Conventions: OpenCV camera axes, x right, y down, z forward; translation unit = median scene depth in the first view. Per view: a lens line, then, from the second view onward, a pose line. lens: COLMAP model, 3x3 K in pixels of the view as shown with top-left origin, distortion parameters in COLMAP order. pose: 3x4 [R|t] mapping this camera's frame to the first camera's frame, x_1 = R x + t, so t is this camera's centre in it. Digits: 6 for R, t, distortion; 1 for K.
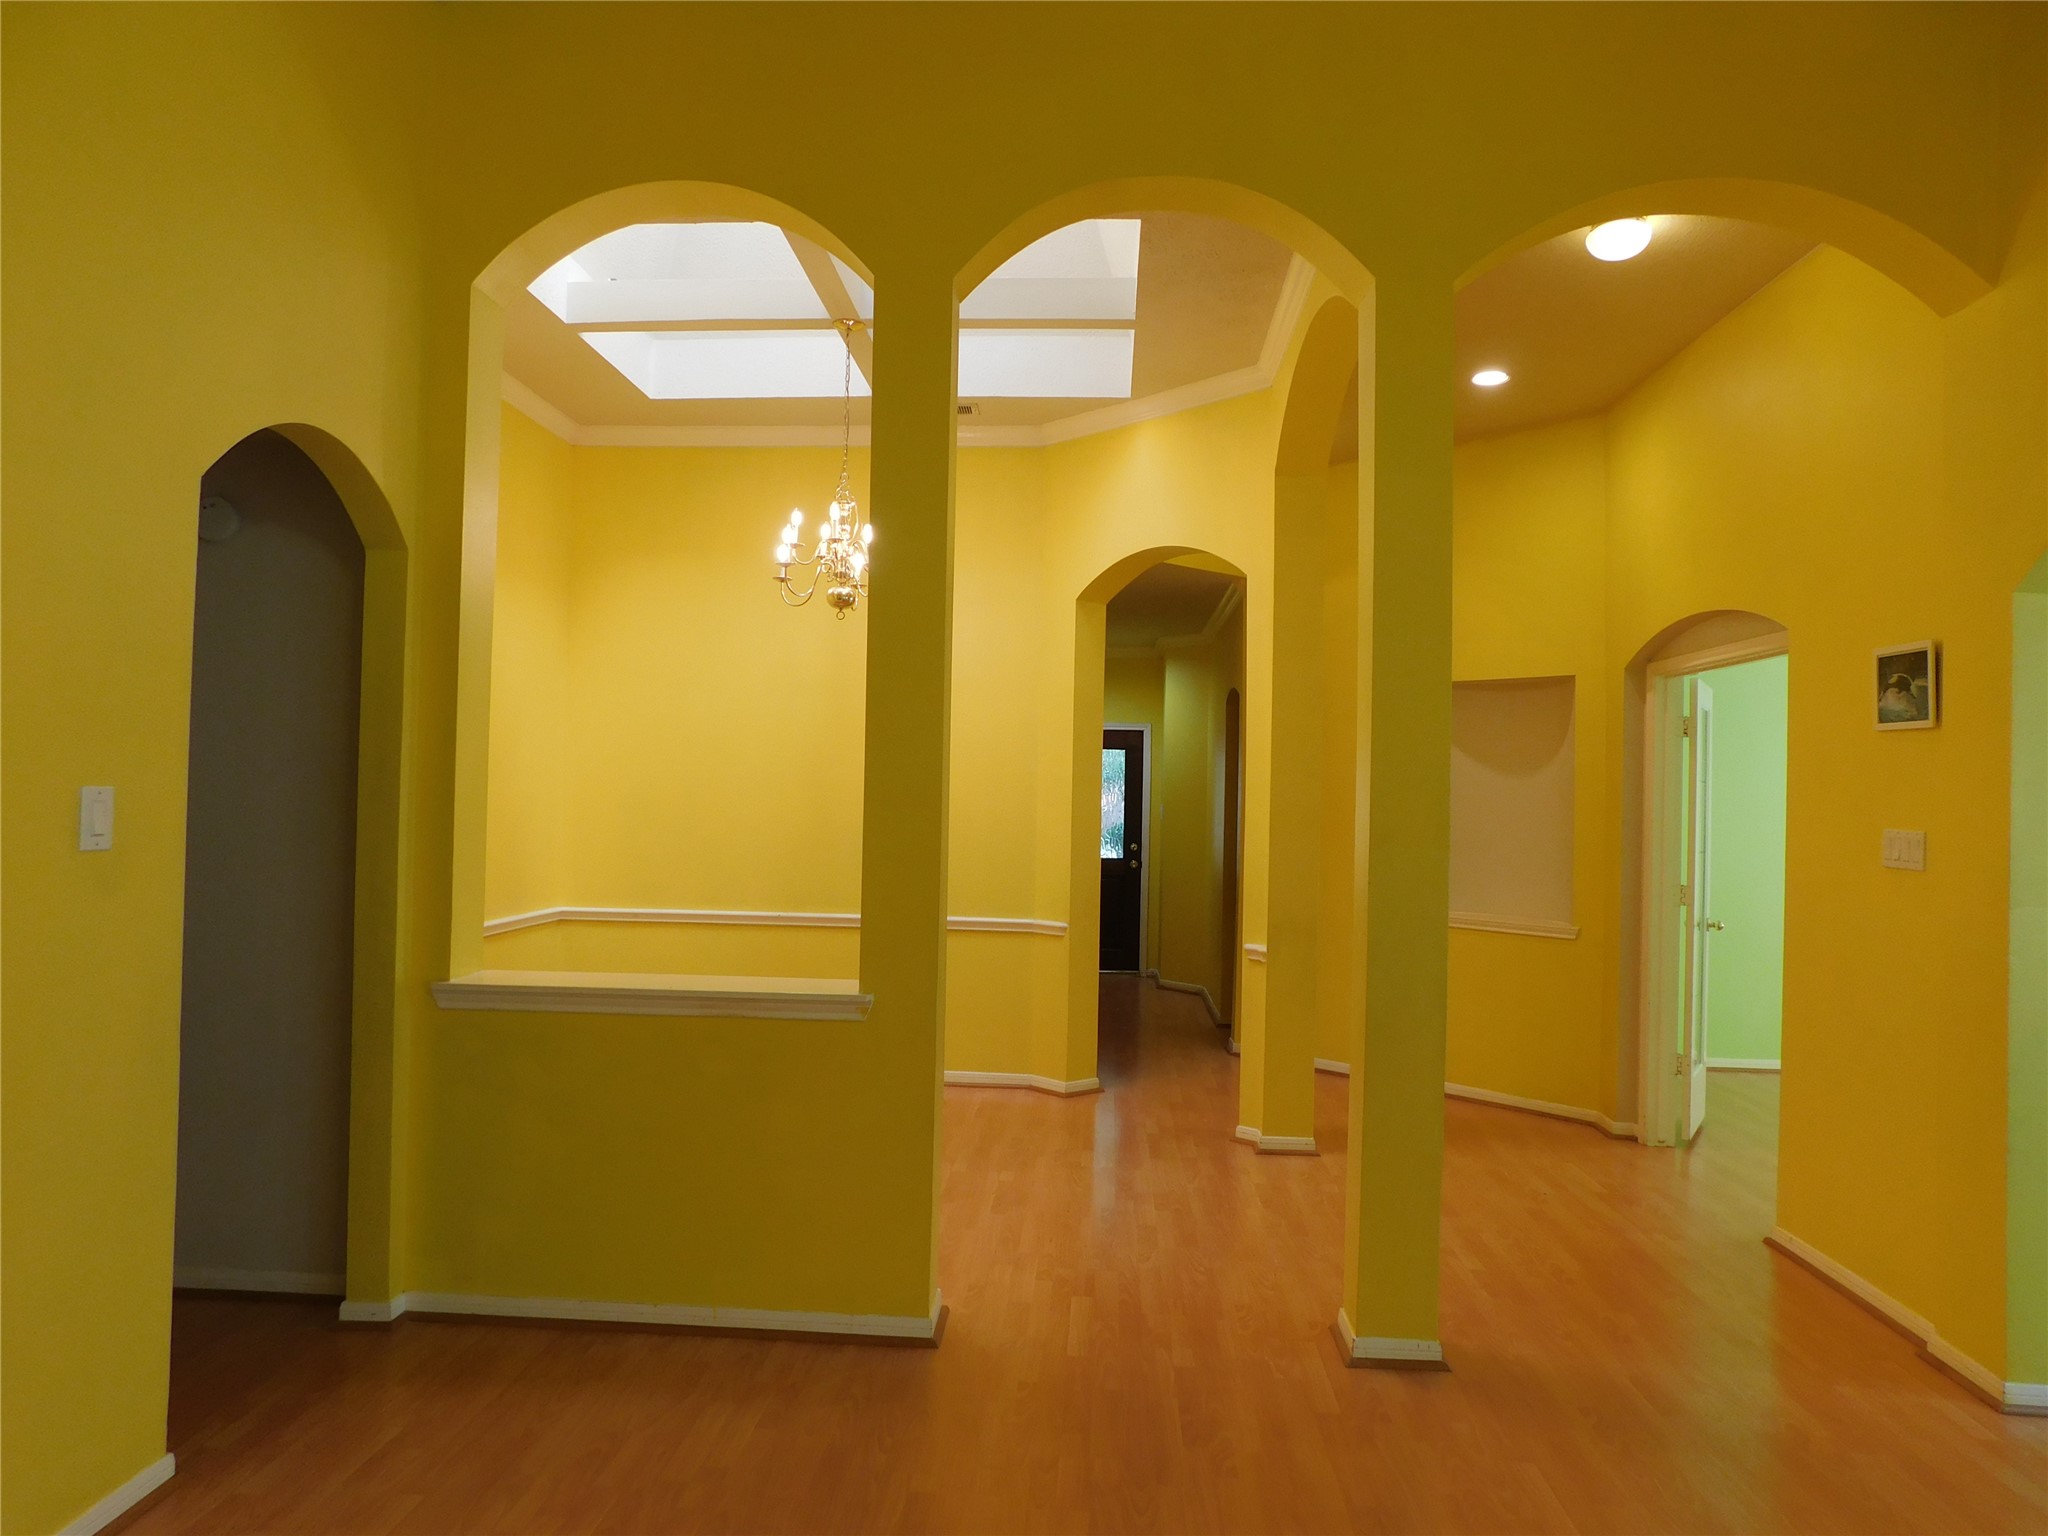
lens RADIAL K [[1357.8, 0, 1031.0], [0, 1357.8, 757.0], [0, 0, 1]] dist [-0.070257, 0.054059]
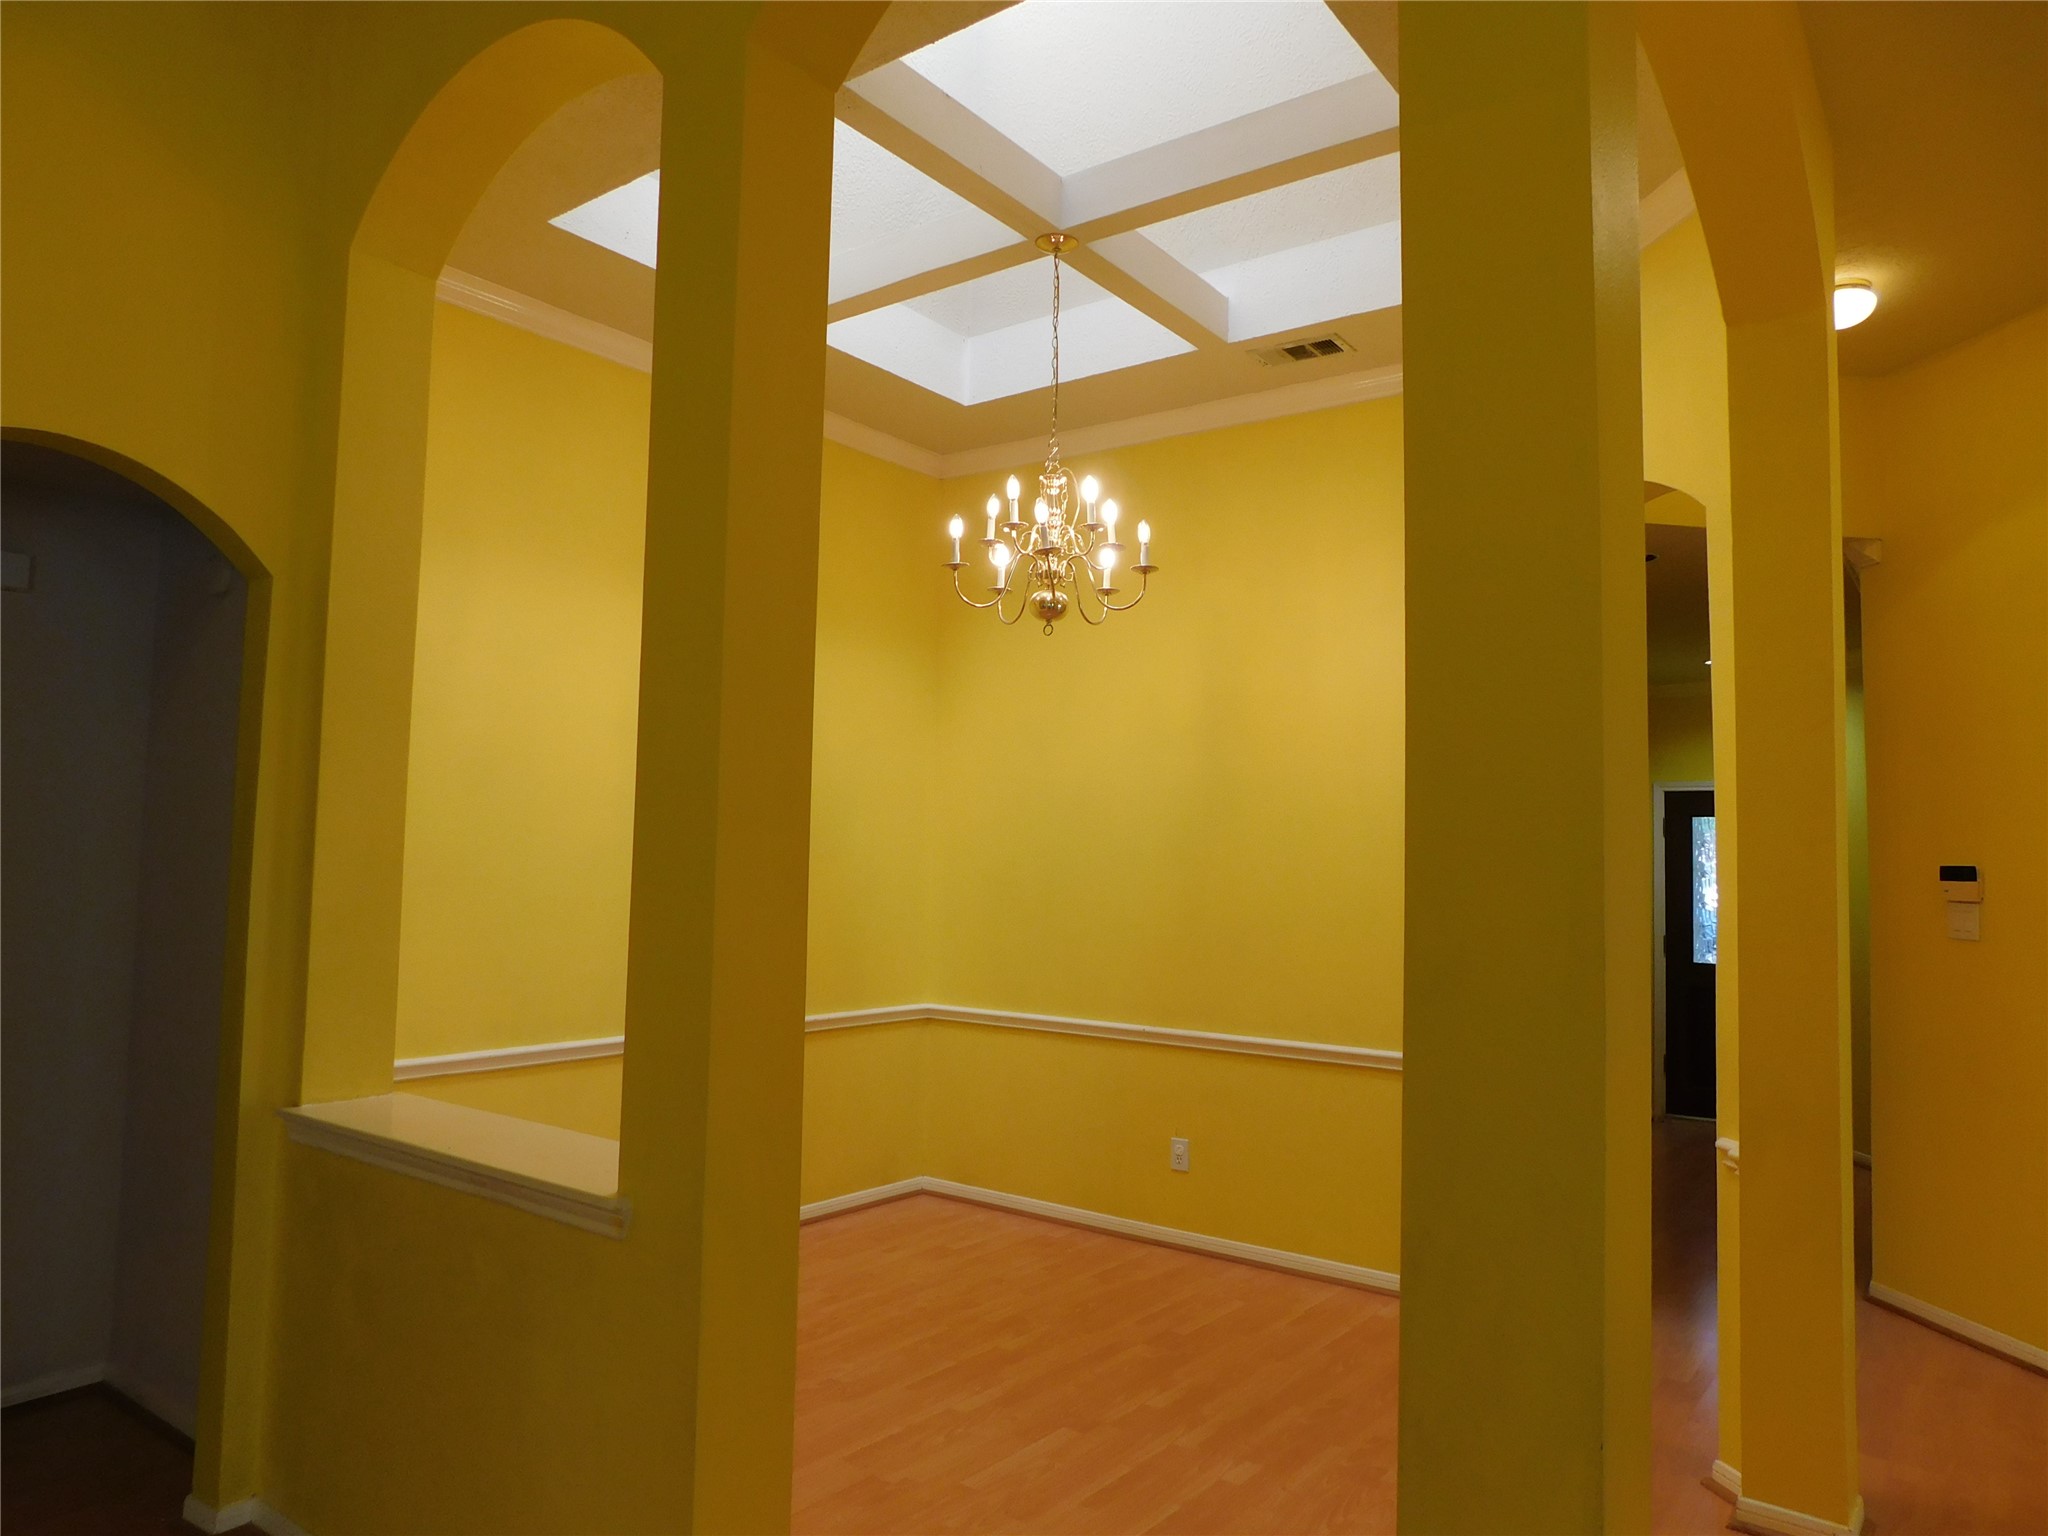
lens RADIAL K [[1357.8, 0, 1031.0], [0, 1357.8, 757.0], [0, 0, 1]] dist [-0.070257, 0.054059]
pose [[0.841573, -0.038536, -0.538767, 0.219498], [0.004873, 0.997953, -0.063769, 0.009721], [0.540121, 0.051041, 0.840038, 0.344477]]
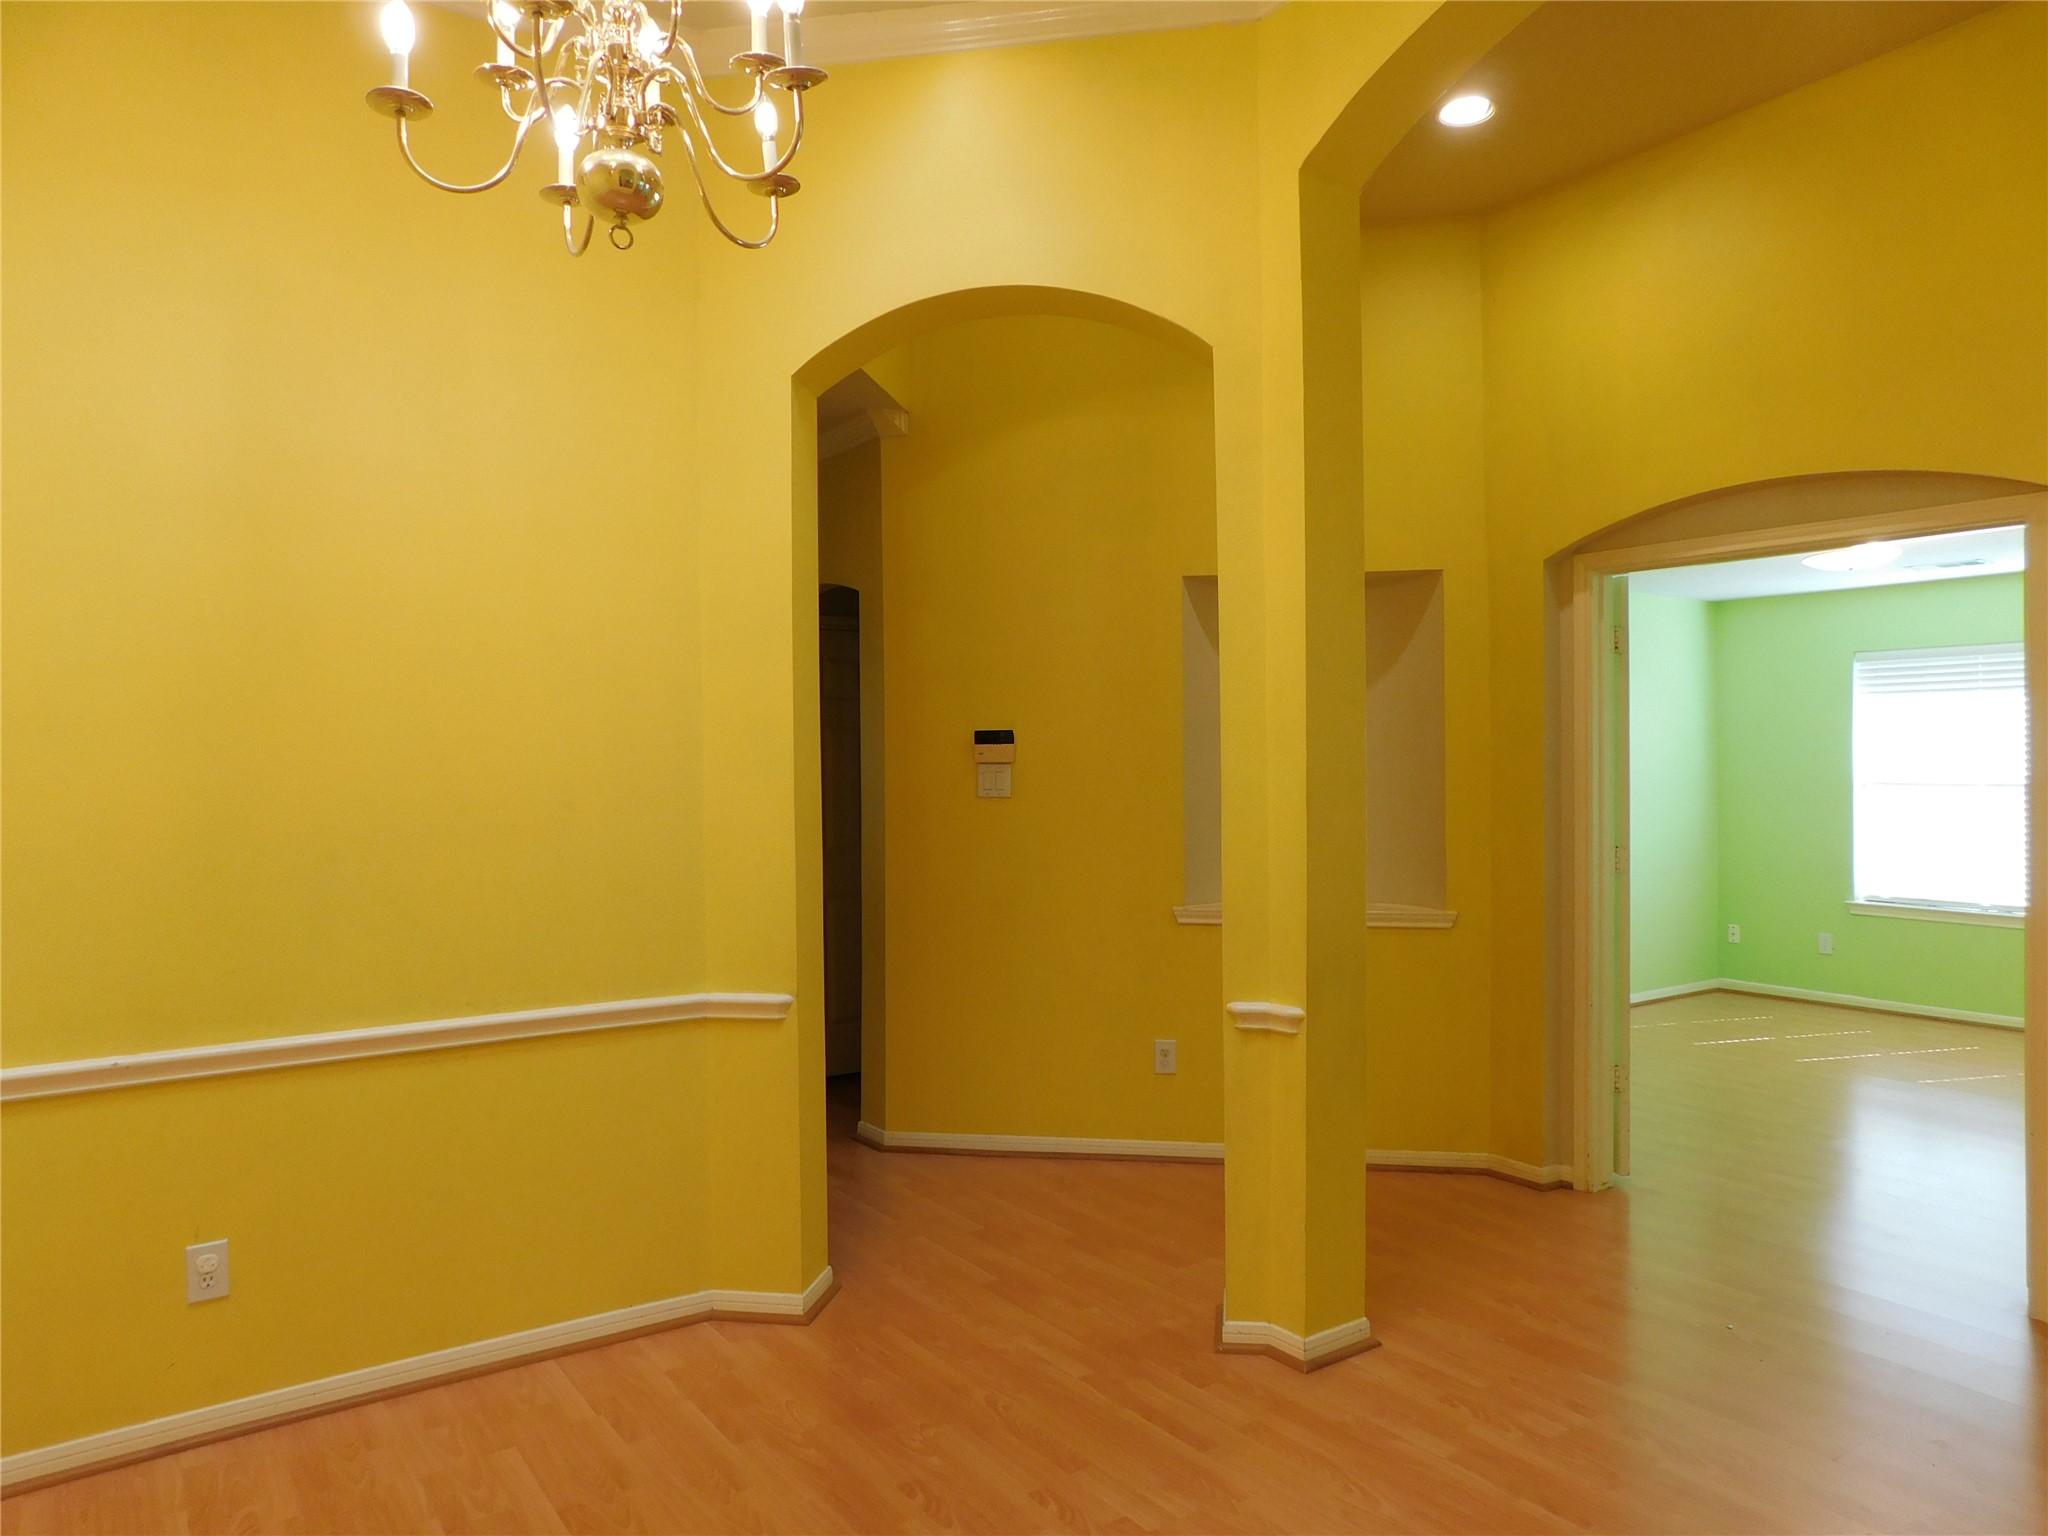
lens RADIAL K [[1341.0, 0, 1028.9], [0, 1341.0, 764.5], [0, 0, 1]] dist [-0.023517, 0.004721]
pose [[0.786961, -0.031681, 0.616189, -0.245105], [0.010619, 0.999228, 0.037813, 0.015989], [-0.616911, -0.023214, 0.786690, 0.599269]]
